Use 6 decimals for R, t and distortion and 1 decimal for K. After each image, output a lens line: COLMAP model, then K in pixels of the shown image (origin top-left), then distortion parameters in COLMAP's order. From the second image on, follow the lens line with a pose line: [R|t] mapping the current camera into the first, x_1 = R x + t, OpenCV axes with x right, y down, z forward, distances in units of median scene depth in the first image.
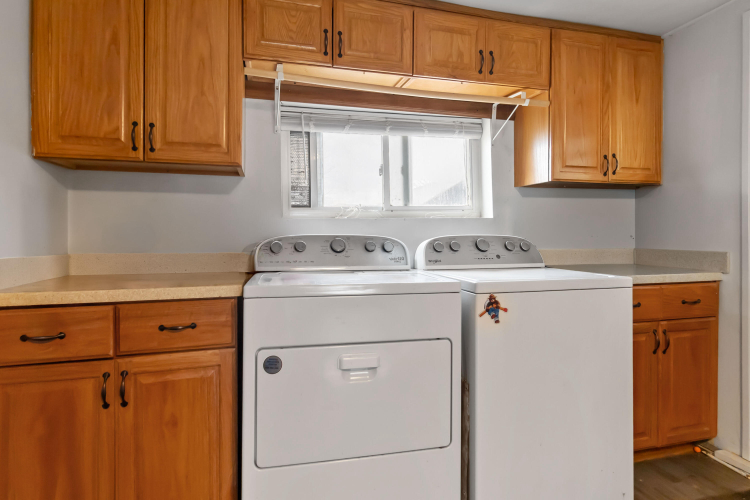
lens RADIAL K [[413.7, 0, 383.0], [0, 413.7, 233.6], [0, 0, 1]] dist [-0.001939, -0.000511]
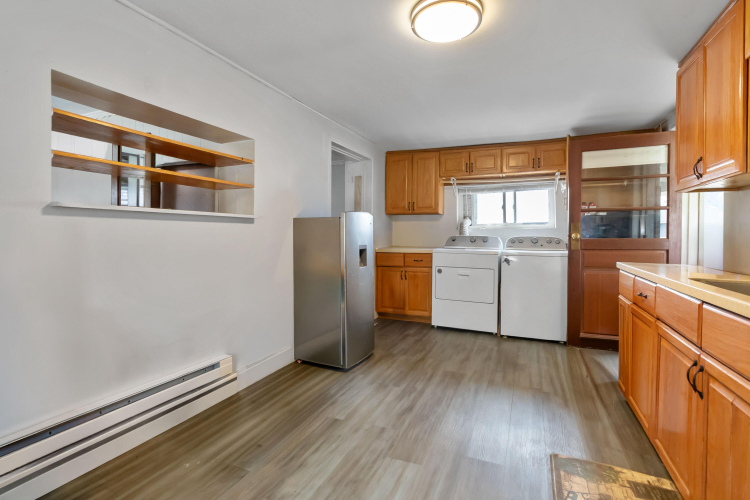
lens RADIAL K [[352.2, 0, 374.9], [0, 352.2, 243.5], [0, 0, 1]] dist [0.002611, 0.000805]
pose [[0.784199, 0.019517, -0.620203, 0.951058], [-0.000552, 0.999527, 0.030757, -0.019371], [0.620509, -0.023777, 0.783838, -1.410015]]
